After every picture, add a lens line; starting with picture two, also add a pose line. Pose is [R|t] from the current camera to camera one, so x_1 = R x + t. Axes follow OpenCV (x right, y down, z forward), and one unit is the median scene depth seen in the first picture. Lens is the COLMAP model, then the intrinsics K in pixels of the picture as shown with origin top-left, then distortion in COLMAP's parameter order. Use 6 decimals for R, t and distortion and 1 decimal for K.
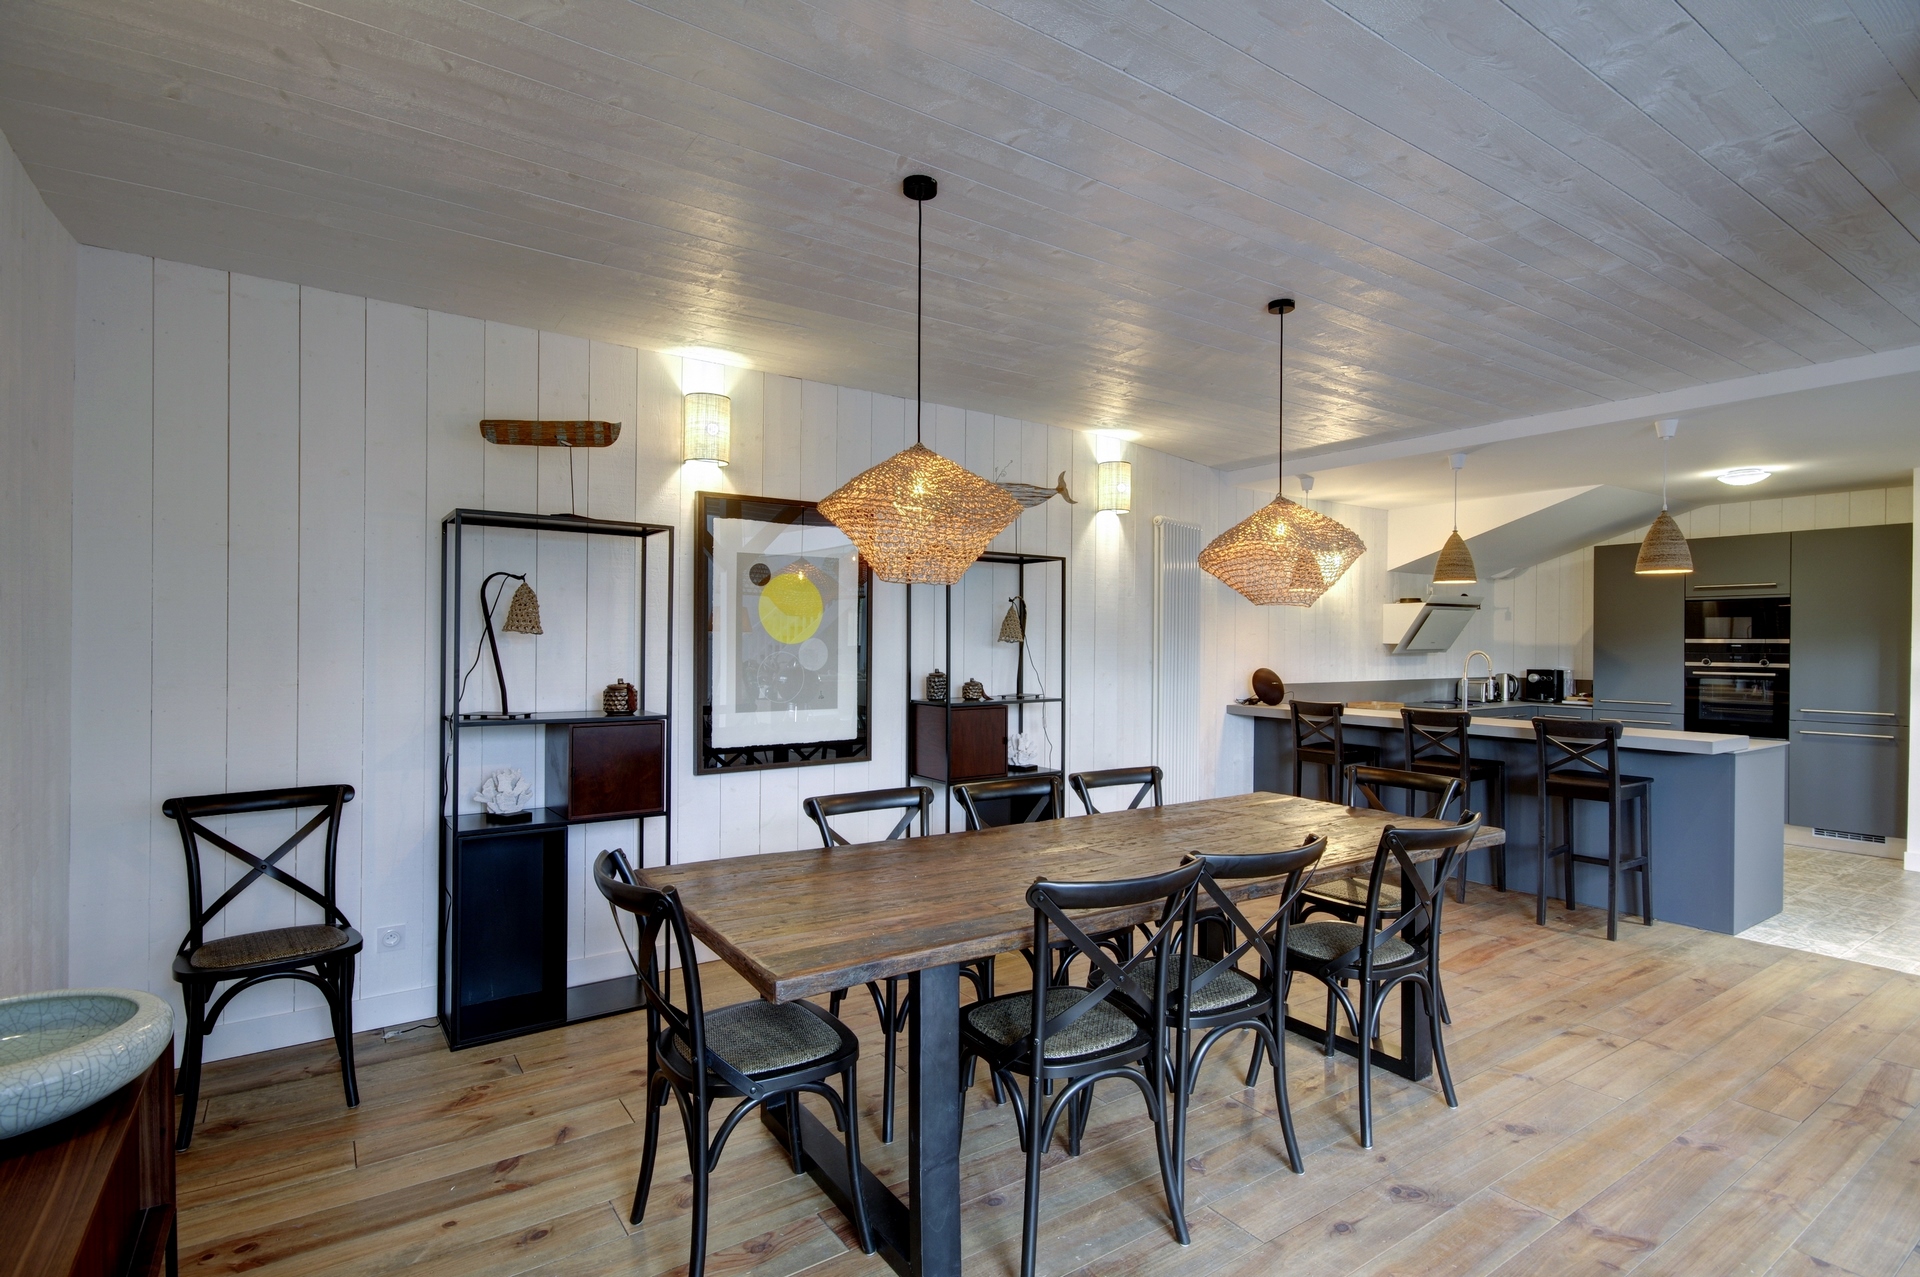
lens RADIAL K [[939.0, 0, 966.4], [0, 939.0, 645.7], [0, 0, 1]] dist [0.013517, -0.001573]
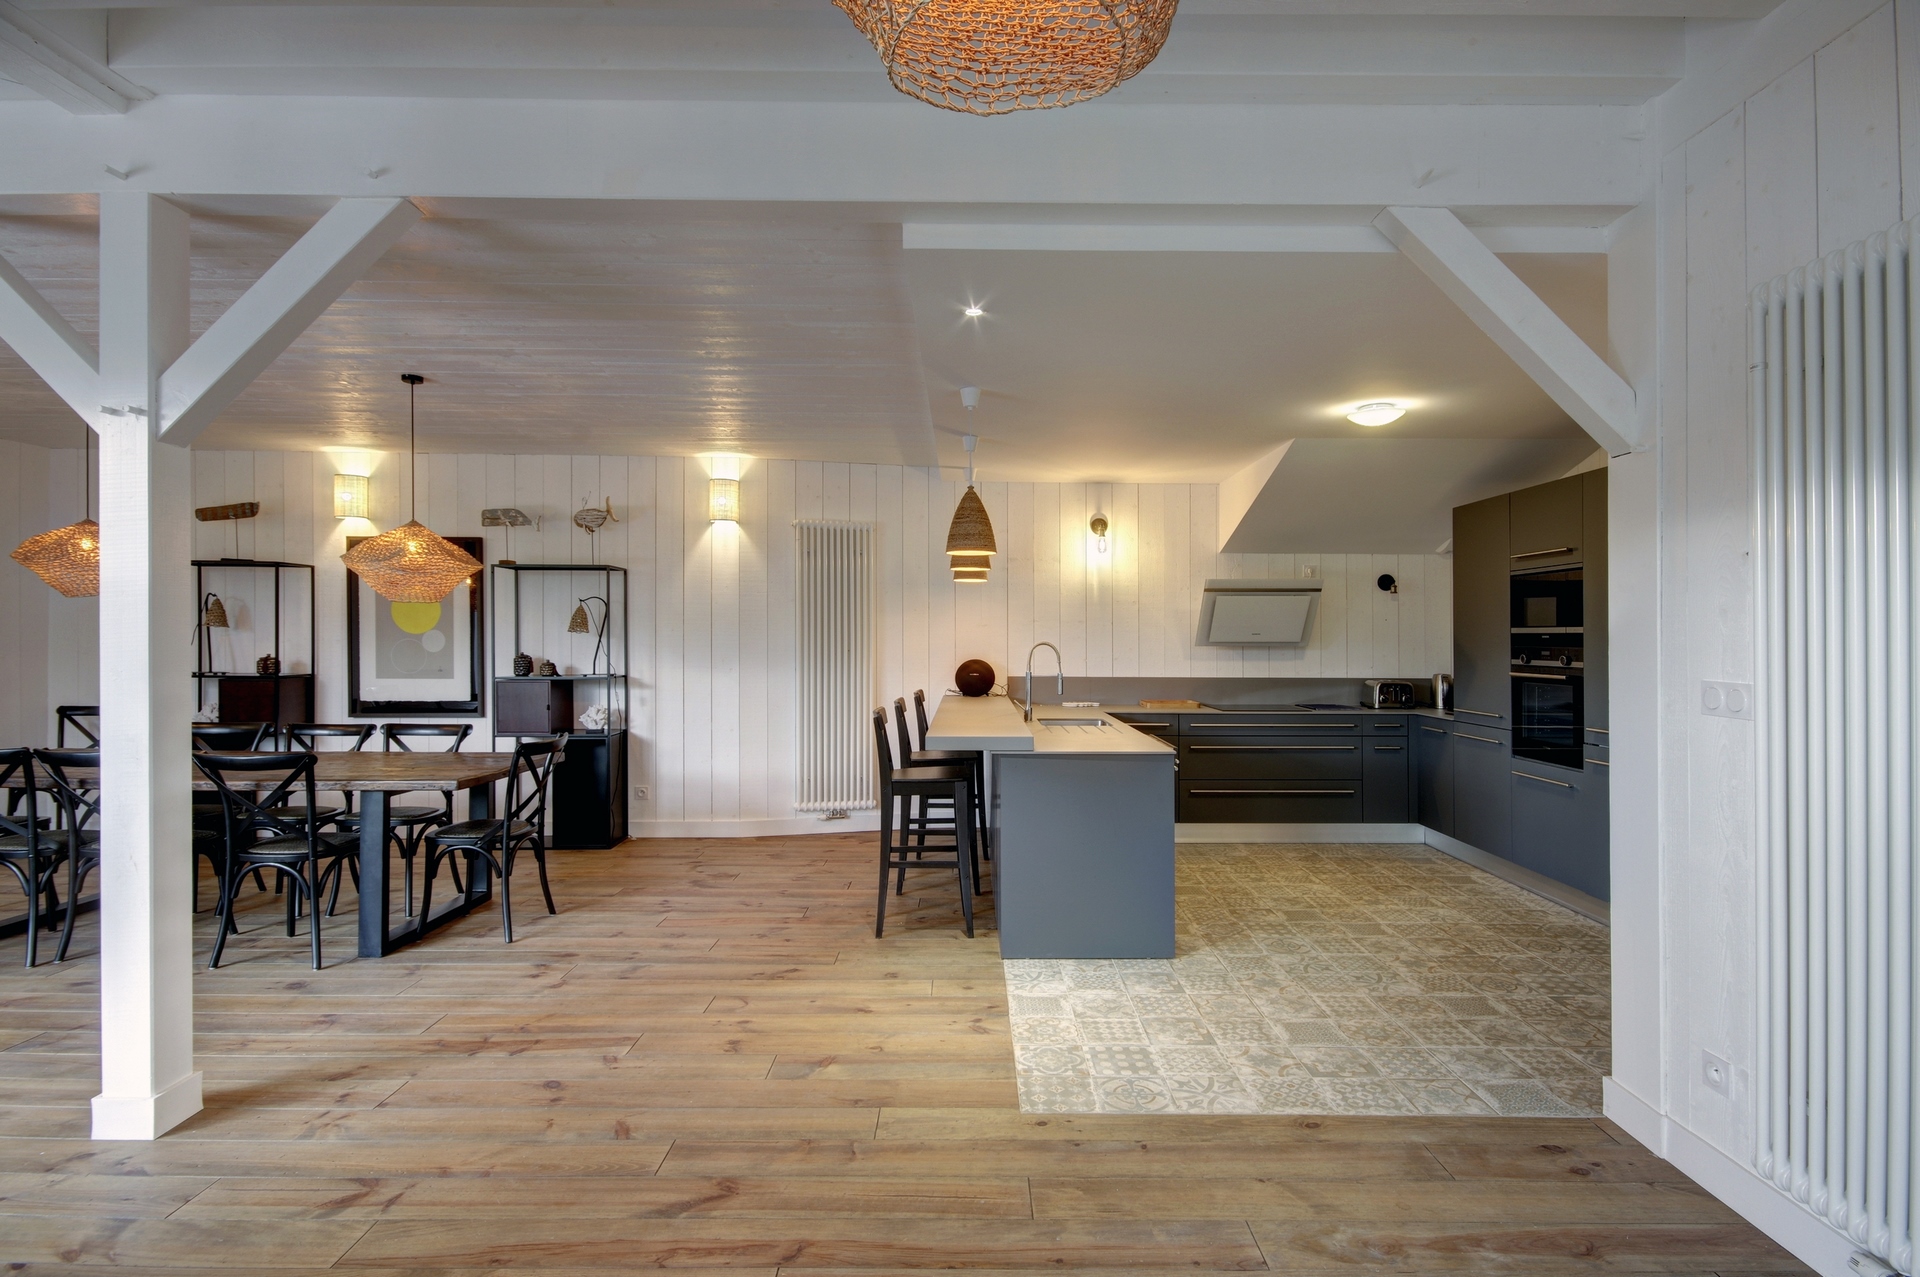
lens RADIAL K [[939.0, 0, 962.2], [0, 939.0, 645.8], [0, 0, 1]] dist [0.013517, -0.001573]
pose [[0.822621, 0.005211, -0.568567, 1.317879], [-0.002768, 0.999983, 0.005160, 0.006690], [0.568584, -0.002671, 0.822621, 0.260008]]
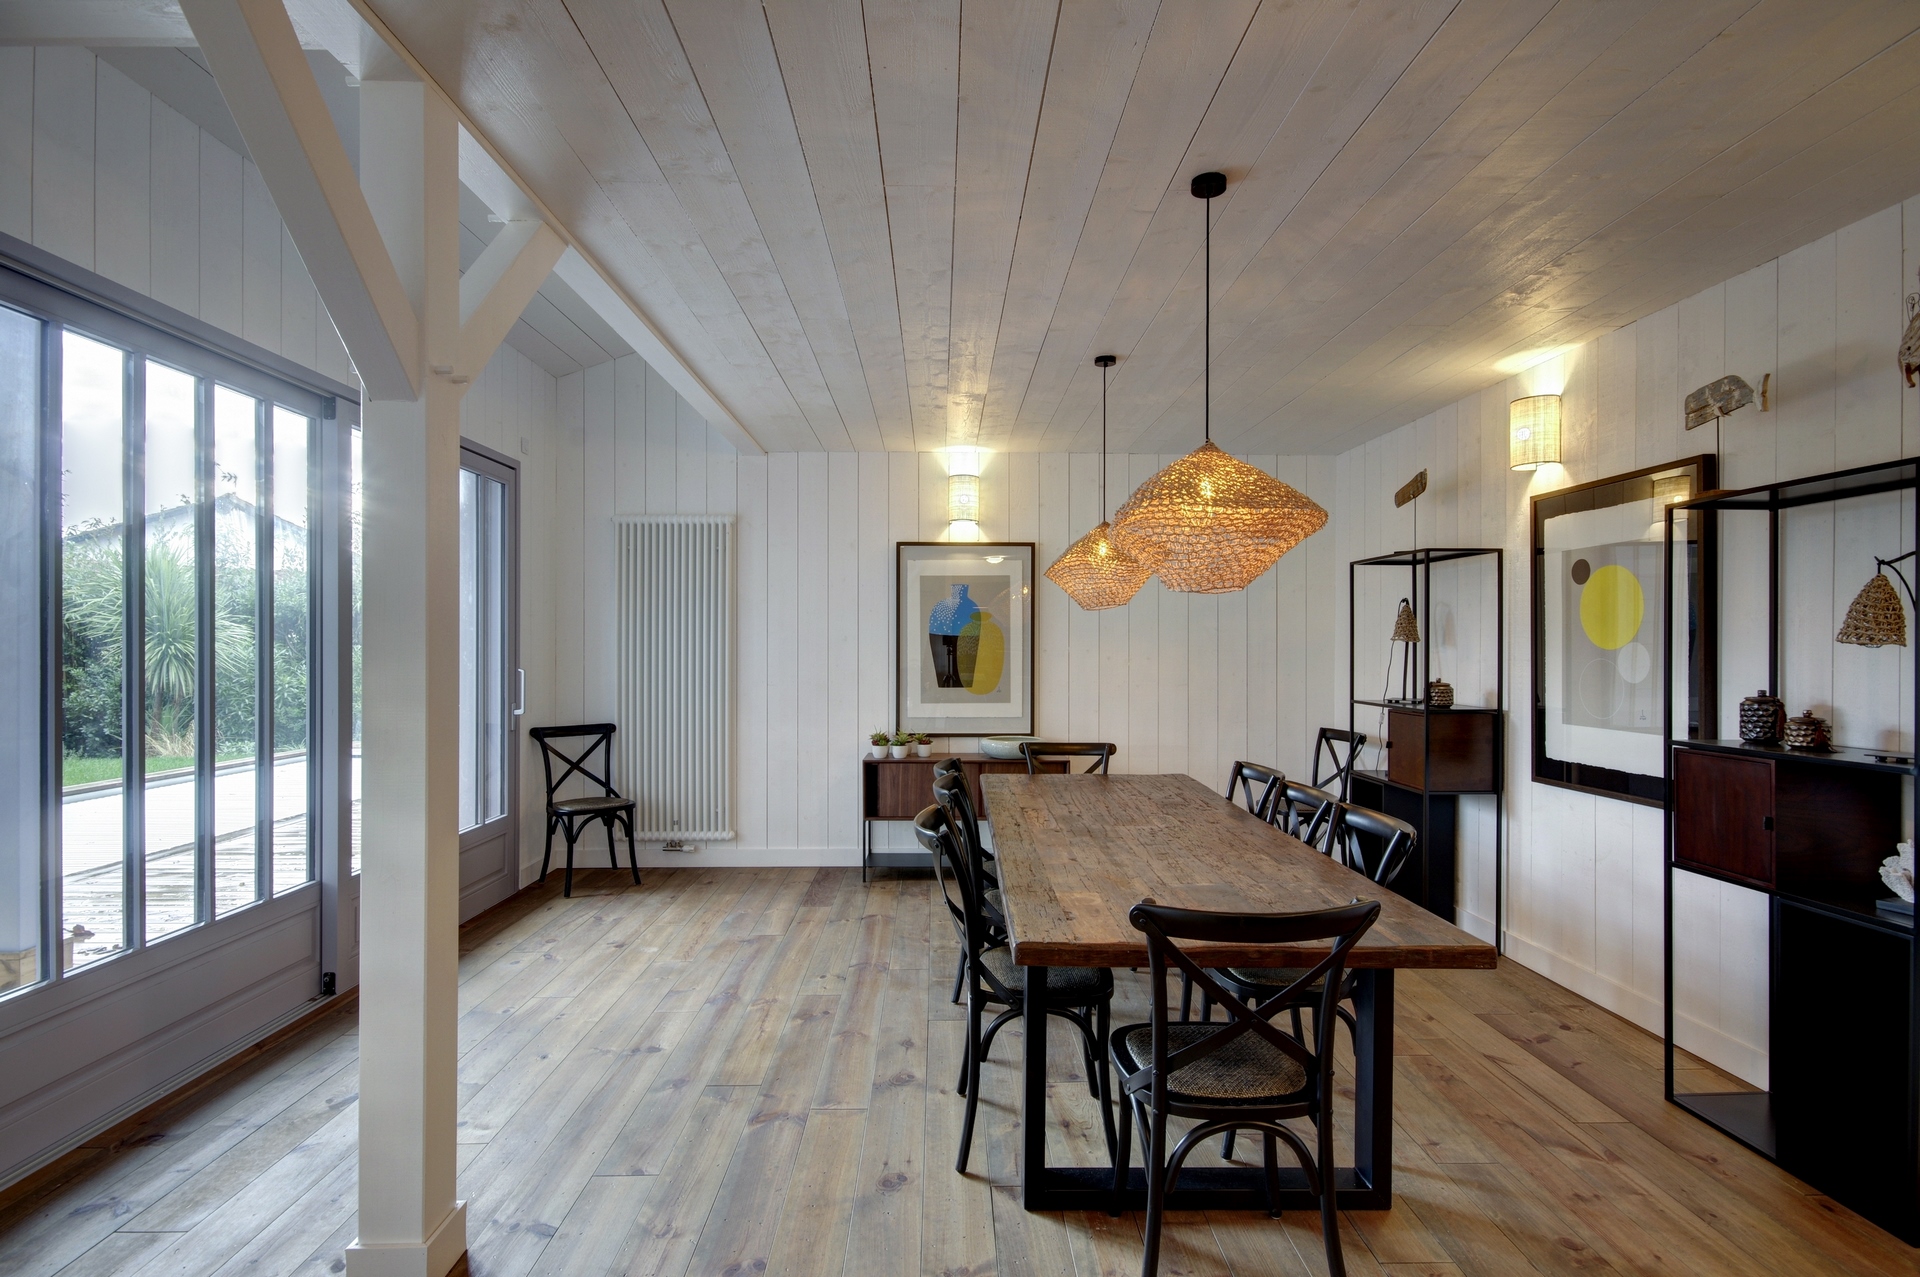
lens RADIAL K [[939.0, 0, 971.1], [0, 939.0, 649.6], [0, 0, 1]] dist [0.013517, -0.001573]
pose [[-0.545495, -0.003449, -0.838107, 0.796203], [-0.007148, 0.999974, 0.000538, 0.001631], [0.838084, 0.006284, -0.545505, 0.951877]]
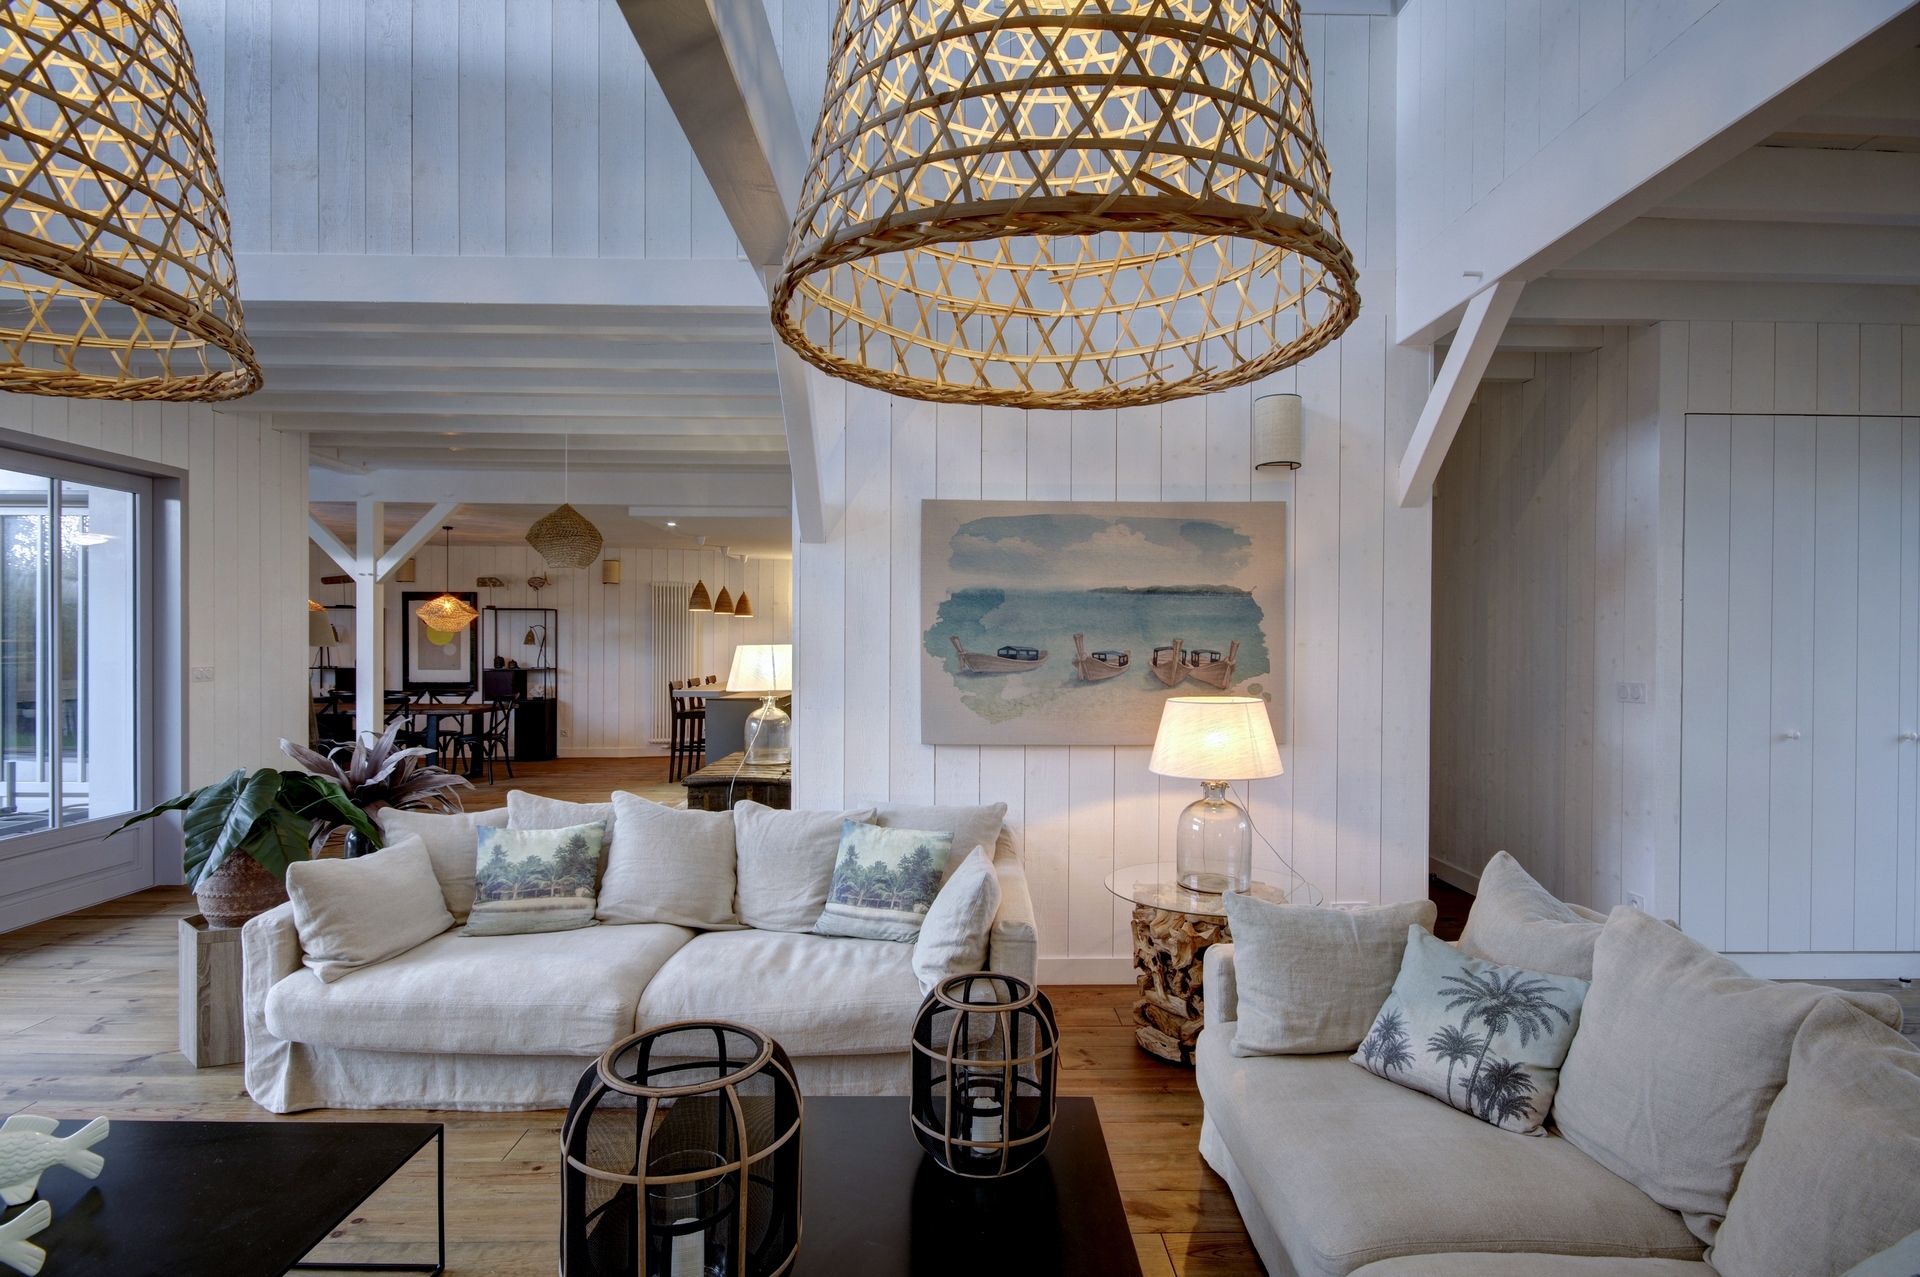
lens RADIAL K [[909.8, 0, 957.9], [0, 909.8, 649.0], [0, 0, 1]] dist [0.014594, -0.009614]
pose [[0.836793, 0.005018, -0.547496, 2.402534], [-0.004901, 0.999987, 0.001676, -0.001849], [0.547497, 0.001281, 0.836807, -0.362569]]
